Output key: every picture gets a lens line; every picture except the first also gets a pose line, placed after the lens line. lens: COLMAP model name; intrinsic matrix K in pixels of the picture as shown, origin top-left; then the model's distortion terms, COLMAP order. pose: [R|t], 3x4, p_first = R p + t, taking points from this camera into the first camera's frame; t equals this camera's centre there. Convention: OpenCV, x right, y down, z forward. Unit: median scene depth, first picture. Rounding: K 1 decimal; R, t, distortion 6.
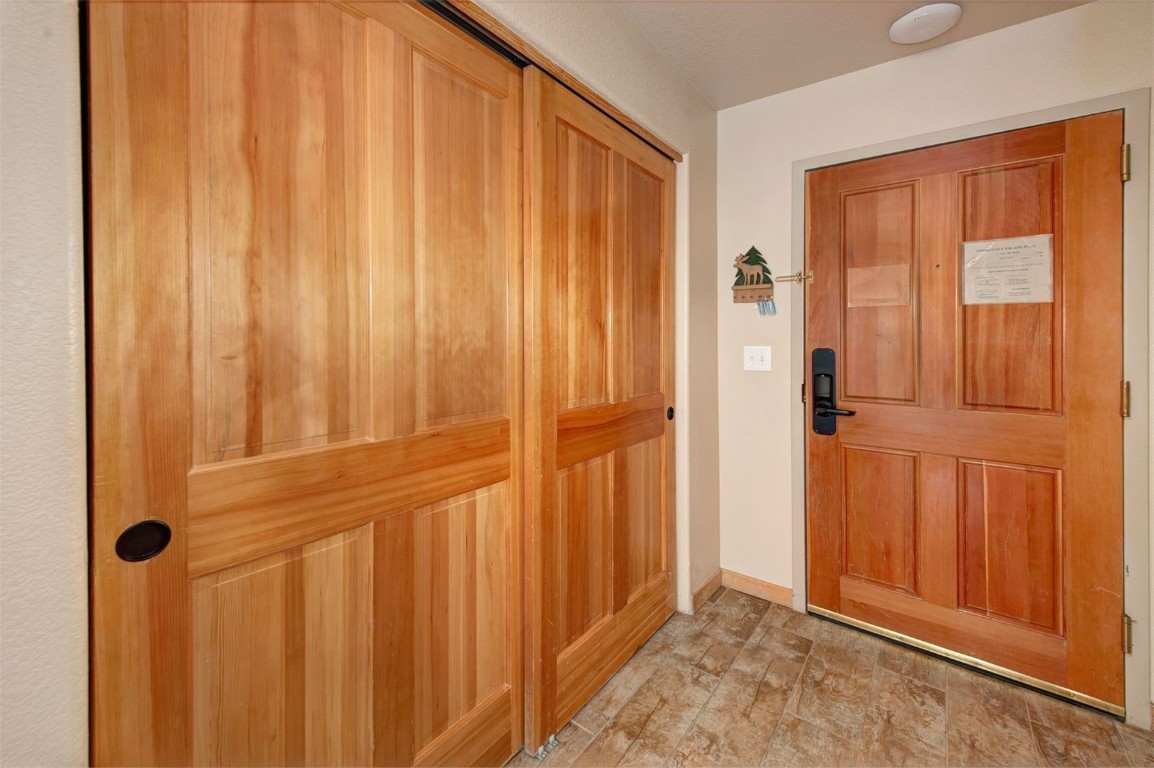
lens RADIAL K [[492.9, 0, 572.4], [0, 492.9, 340.0], [0, 0, 1]] dist [-0.002224, -0.001045]
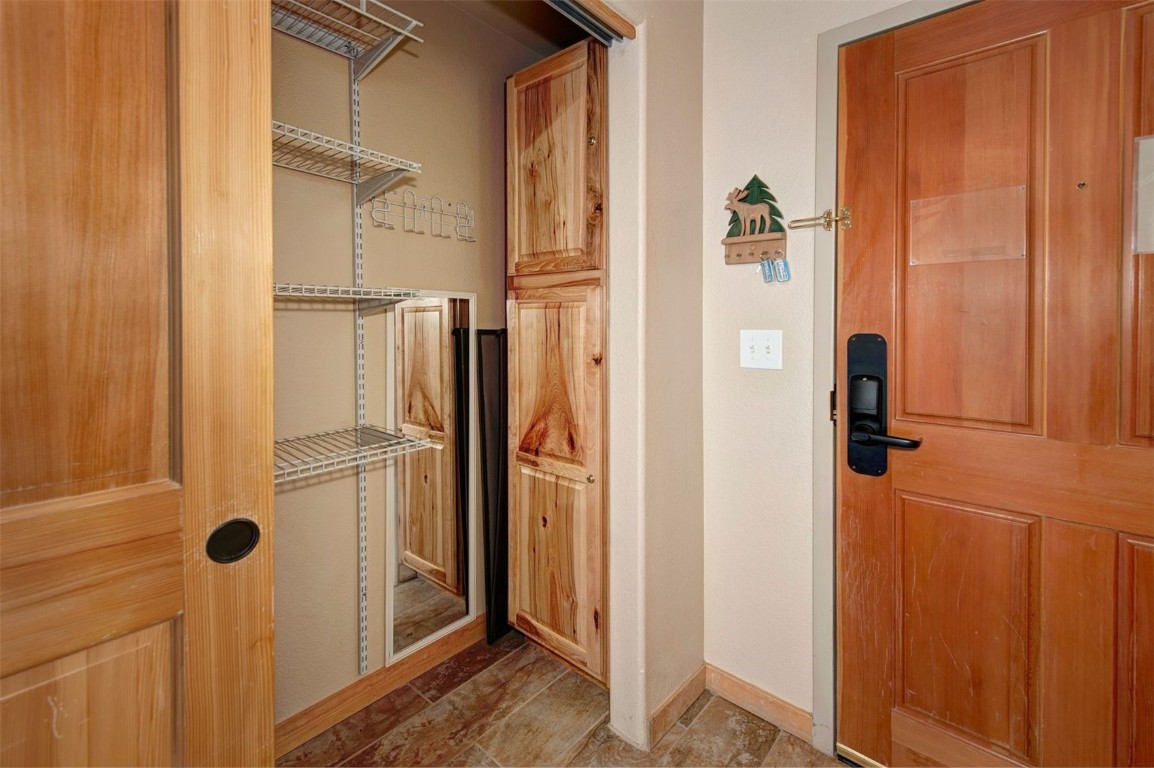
lens RADIAL K [[492.9, 0, 573.6], [0, 492.9, 332.2], [0, 0, 1]] dist [-0.002224, -0.001045]
pose [[0.996633, 0.006232, -0.081750, 0.194481], [-0.005855, 0.999971, 0.004858, 0.013796], [0.081778, -0.004363, 0.996641, 0.356667]]
